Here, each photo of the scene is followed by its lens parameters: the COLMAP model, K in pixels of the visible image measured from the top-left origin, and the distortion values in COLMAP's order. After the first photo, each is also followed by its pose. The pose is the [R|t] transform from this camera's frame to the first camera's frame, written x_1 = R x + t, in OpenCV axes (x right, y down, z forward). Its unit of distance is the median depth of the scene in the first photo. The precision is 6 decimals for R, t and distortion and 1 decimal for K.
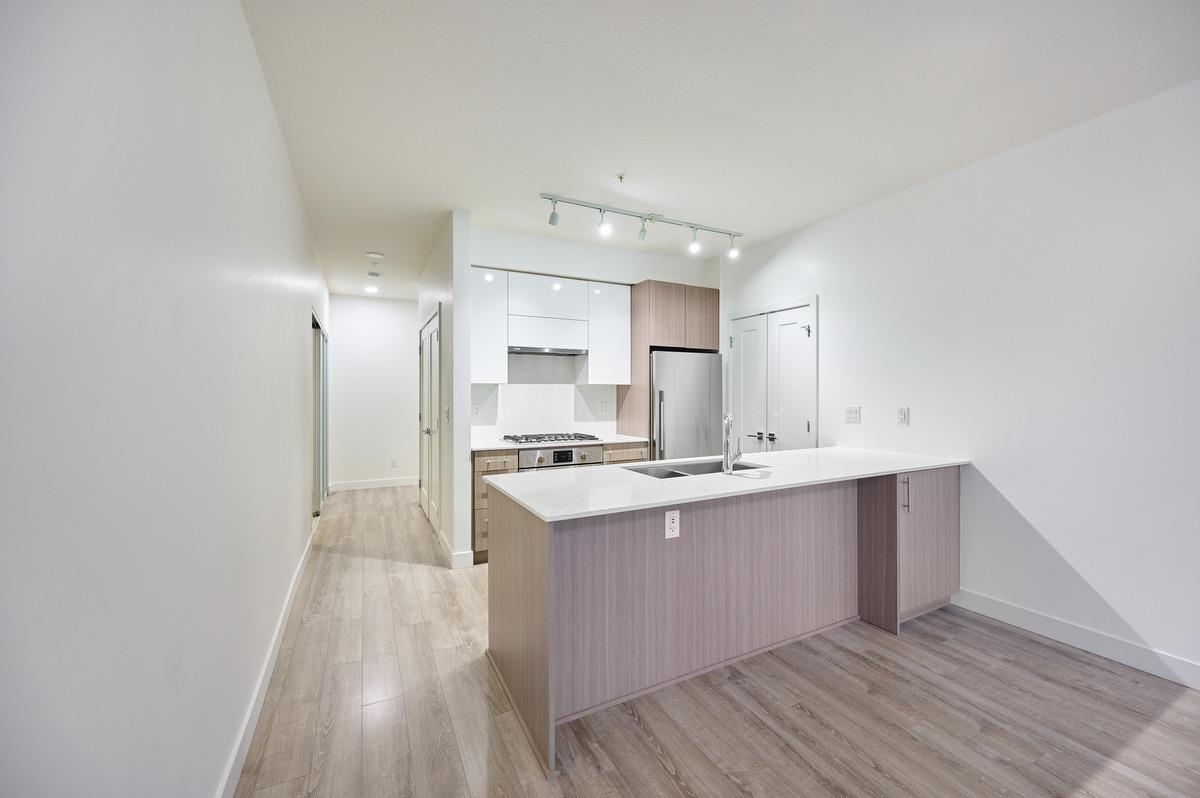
lens RADIAL K [[476.8, 0, 603.2], [0, 476.8, 394.3], [0, 0, 1]] dist [0.000758, 0.000091]
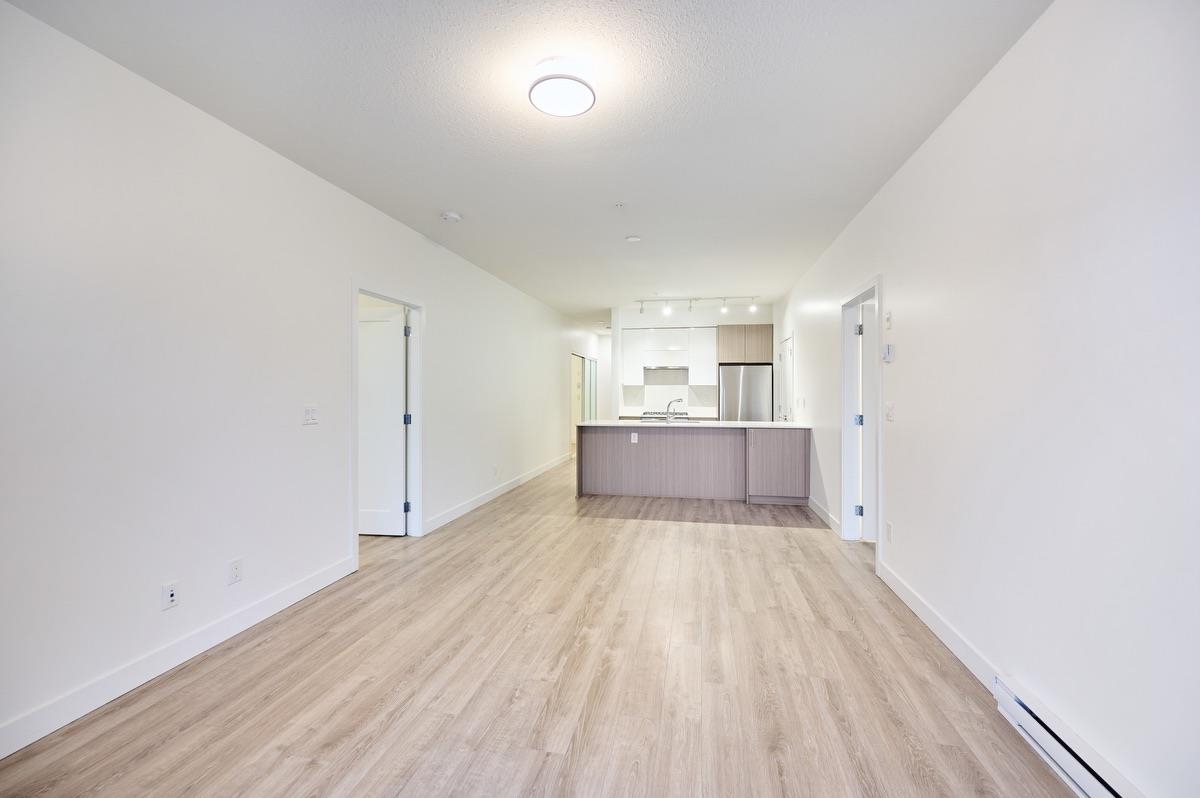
lens RADIAL K [[475.7, 0, 601.4], [0, 475.7, 394.2], [0, 0, 1]] dist [0.000796, -0.000005]
pose [[0.780438, 0.003654, -0.625223, 0.859749], [-0.003062, 0.999993, 0.002022, 0.009184], [0.625226, 0.000336, 0.780444, -0.629709]]
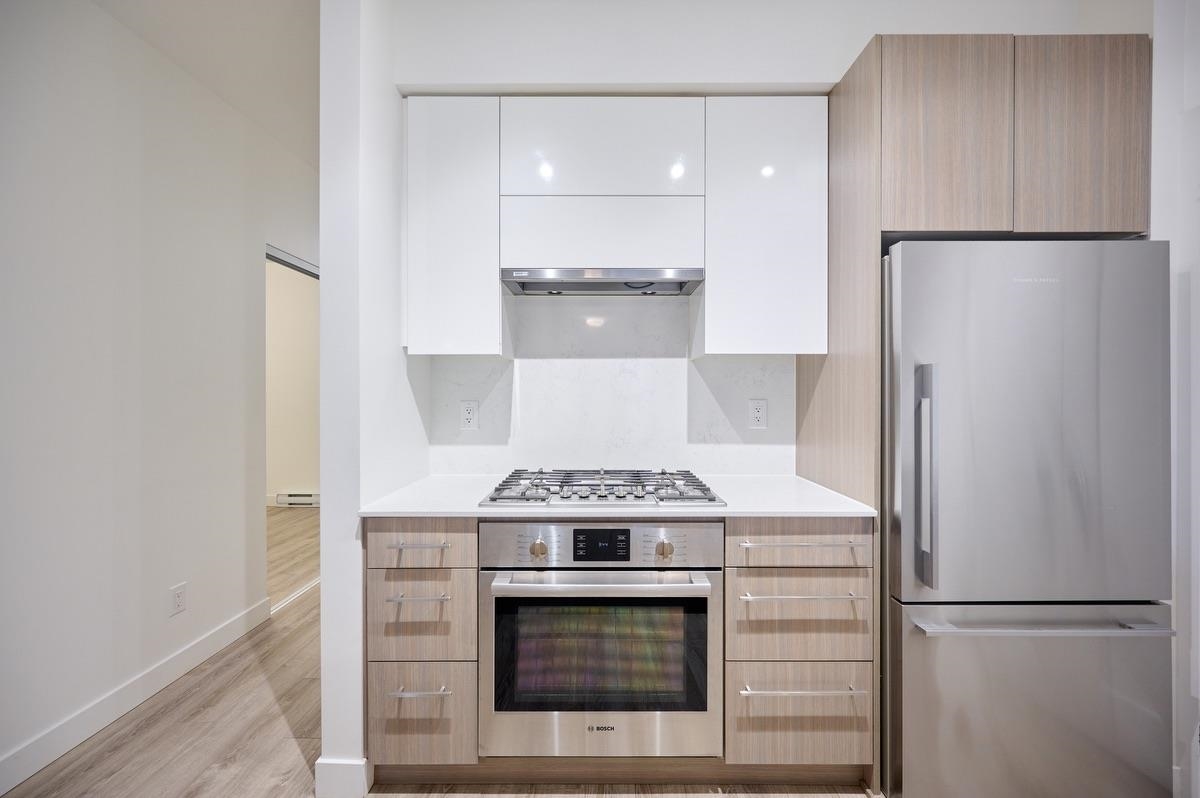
lens RADIAL K [[476.8, 0, 603.2], [0, 476.8, 394.3], [0, 0, 1]] dist [0.000758, 0.000091]
pose [[0.887208, 0.002445, -0.461364, 0.079620], [-0.000373, 0.999989, 0.004580, 0.011114], [0.461370, -0.003891, 0.887199, 0.617840]]
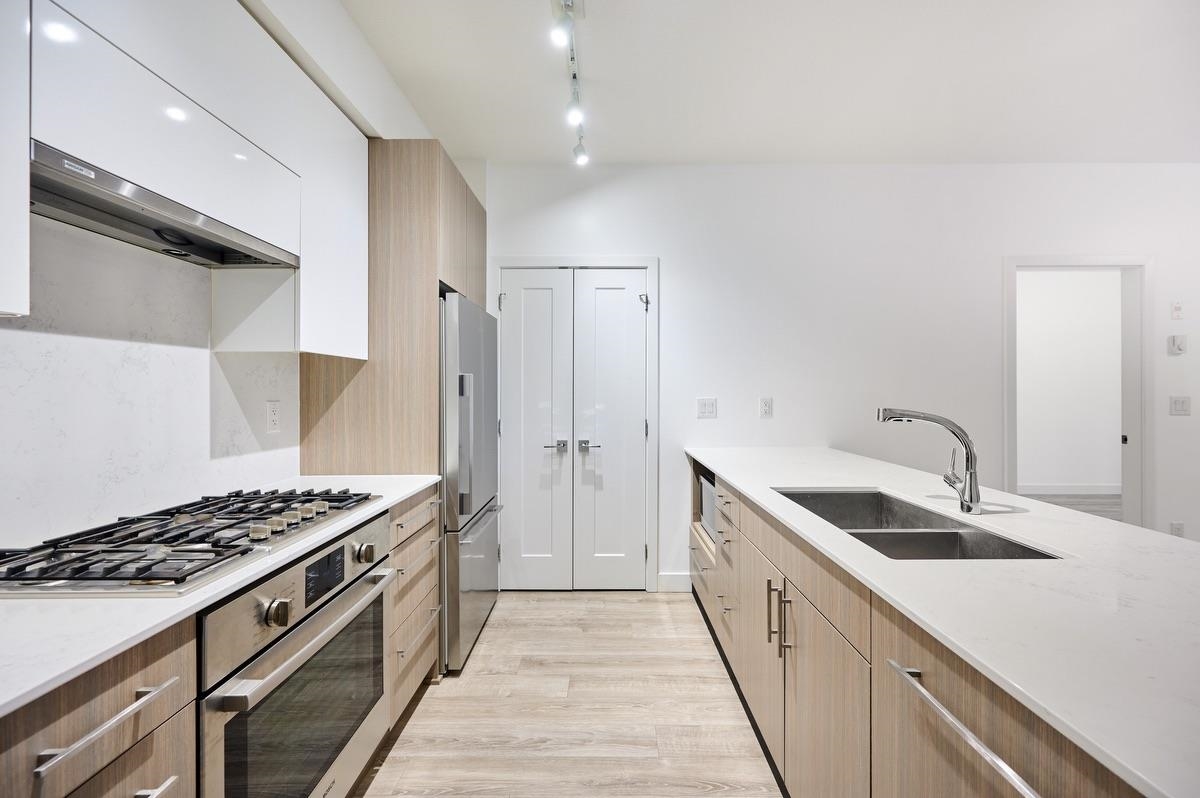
lens RADIAL K [[476.8, 0, 603.2], [0, 476.8, 394.3], [0, 0, 1]] dist [0.000758, 0.000091]
pose [[0.458407, -0.003851, 0.888734, -0.254846], [0.003867, 0.999990, 0.002339, 0.012210], [-0.888734, 0.002364, 0.458417, 0.639462]]
